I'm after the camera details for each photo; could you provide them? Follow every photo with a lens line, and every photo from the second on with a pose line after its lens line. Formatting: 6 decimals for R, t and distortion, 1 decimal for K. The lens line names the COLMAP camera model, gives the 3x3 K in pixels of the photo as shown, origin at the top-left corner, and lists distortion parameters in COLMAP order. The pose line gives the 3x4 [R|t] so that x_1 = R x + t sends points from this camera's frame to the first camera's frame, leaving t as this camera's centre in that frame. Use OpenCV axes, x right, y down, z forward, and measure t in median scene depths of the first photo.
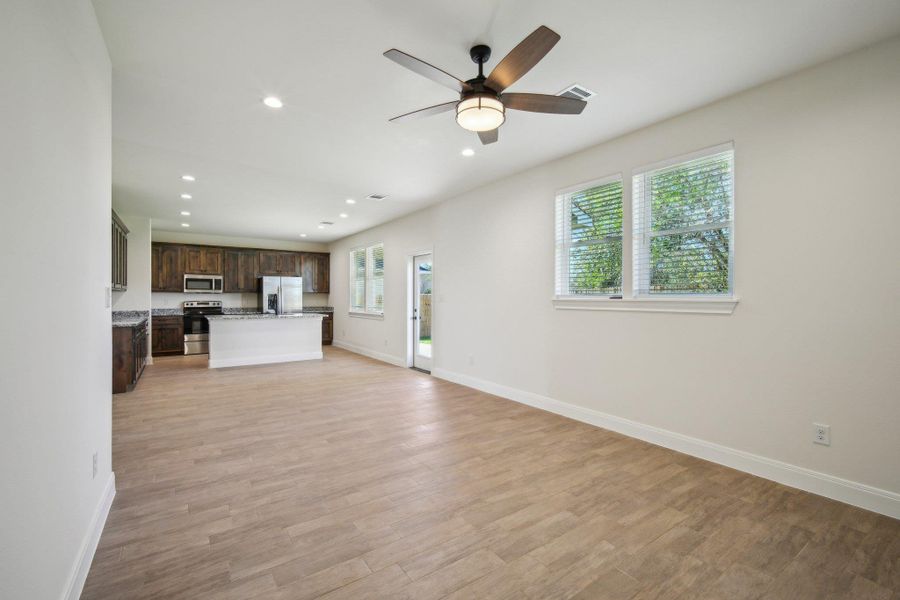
lens RADIAL K [[395.7, 0, 453.4], [0, 395.7, 295.6], [0, 0, 1]] dist [-0.003022, 0.000005]
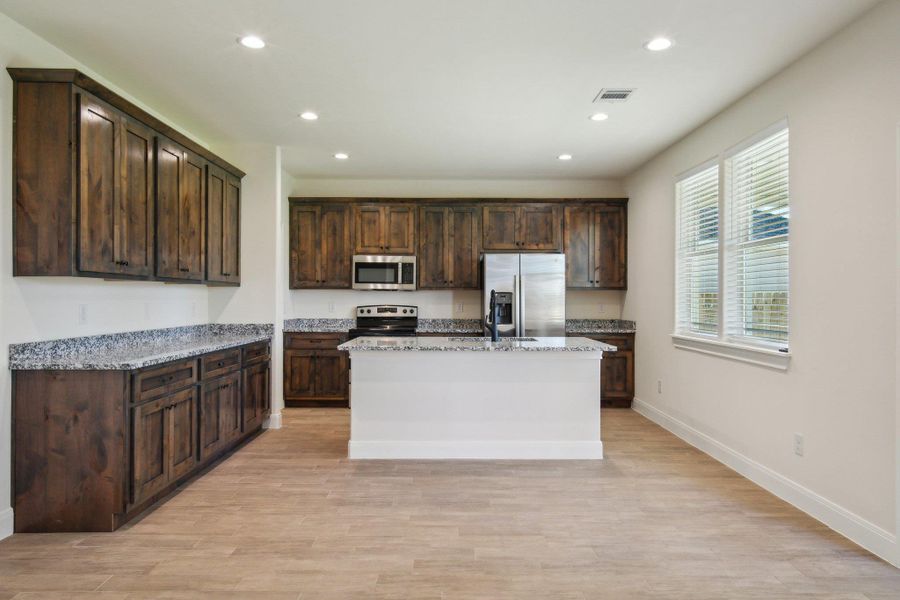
lens RADIAL K [[603.2, 0, 450.0], [0, 603.2, 300.0], [0, 0, 1]] dist [0.028942, 0.000499]
pose [[0.821798, 0.003268, -0.569770, -0.106442], [-0.000113, 0.999984, 0.005573, 0.002020], [0.569779, -0.004515, 0.821785, 0.389999]]
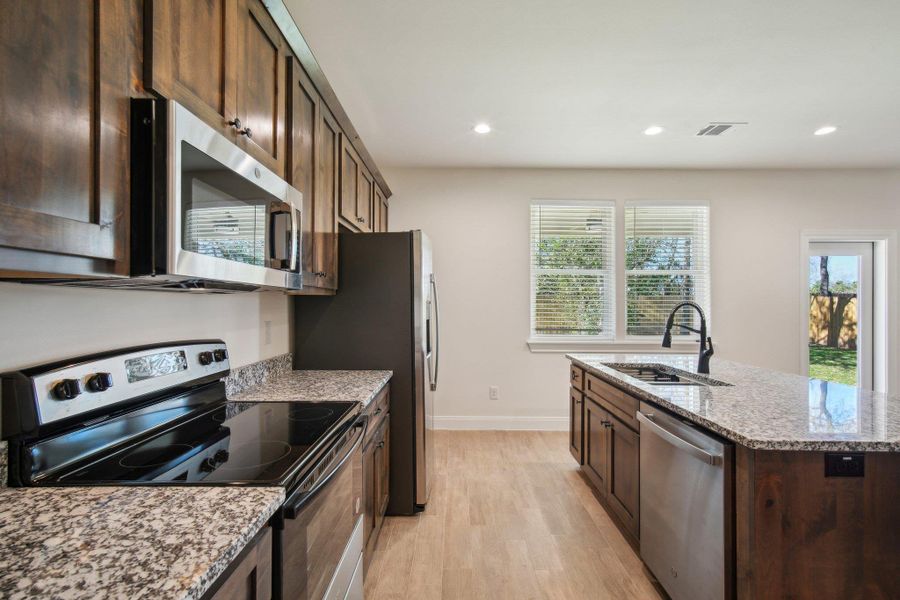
lens RADIAL K [[399.7, 0, 449.2], [0, 399.7, 303.7], [0, 0, 1]] dist [-0.000121, 0.000109]
pose [[0.571235, 0.002560, 0.820782, -0.695894], [-0.008043, 0.999965, 0.002478, -0.001776], [-0.820747, -0.008017, 0.571236, 0.849652]]
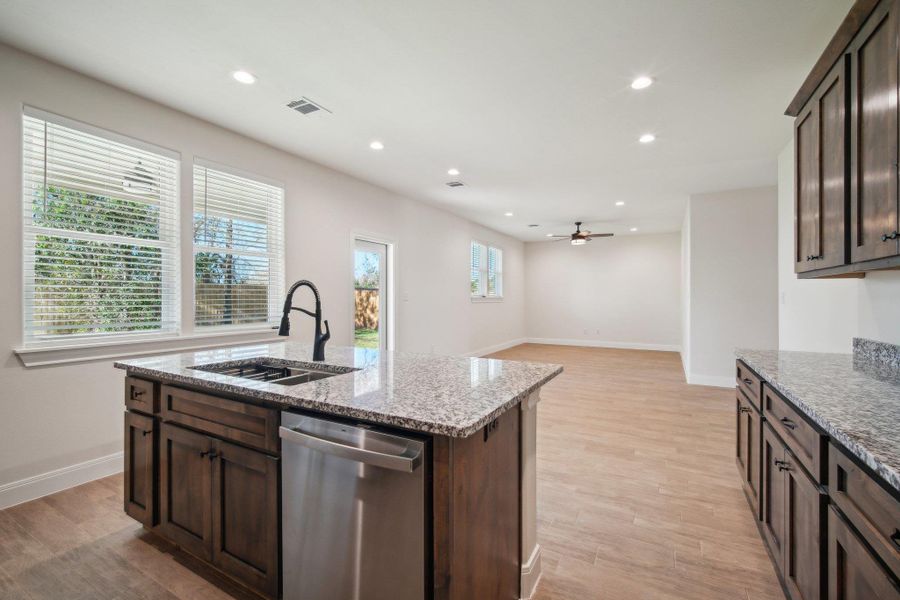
lens RADIAL K [[395.7, 0, 453.4], [0, 395.7, 295.6], [0, 0, 1]] dist [-0.003022, 0.000005]
pose [[-0.451552, -0.000578, 0.892245, -0.631525], [-0.007501, 0.999967, -0.003148, 0.004638], [-0.892213, -0.008114, -0.451541, 0.897012]]
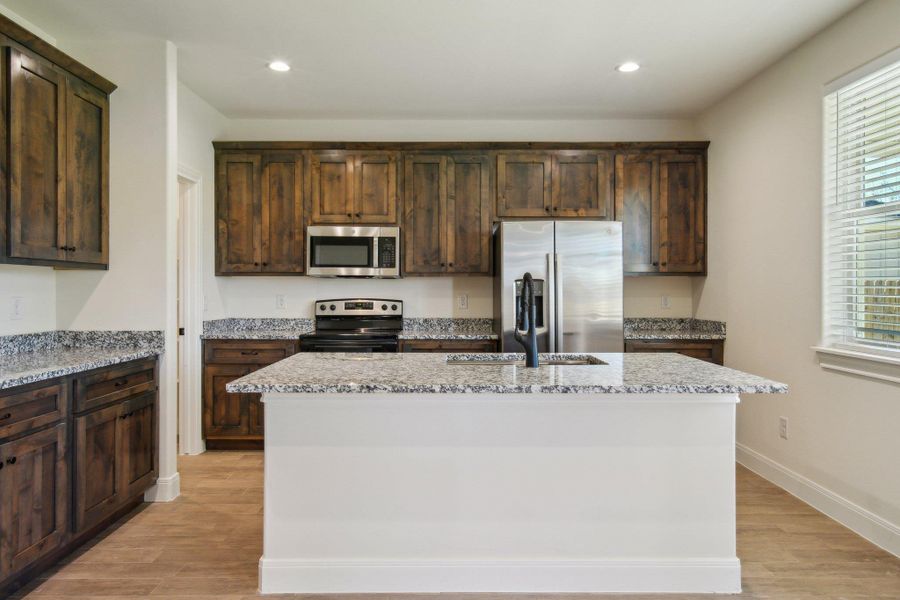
lens RADIAL K [[603.2, 0, 450.0], [0, 603.2, 300.0], [0, 0, 1]] dist [0.028942, 0.000499]
pose [[0.824426, 0.010008, -0.565881, -0.247325], [0.002229, 0.999778, 0.020930, 0.003061], [0.565965, -0.018517, 0.824221, 0.590119]]
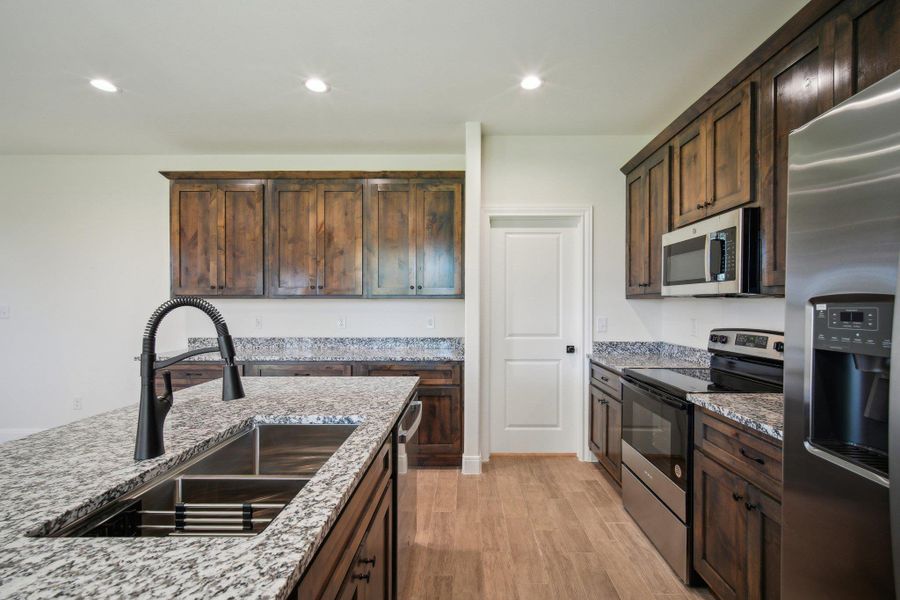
lens RADIAL K [[395.7, 0, 453.4], [0, 395.7, 295.6], [0, 0, 1]] dist [-0.003022, 0.000005]
pose [[-0.579074, -0.019075, -0.815052, -0.343789], [0.004933, 0.999626, -0.026899, -0.001230], [0.815260, -0.019598, -0.578763, 1.001284]]
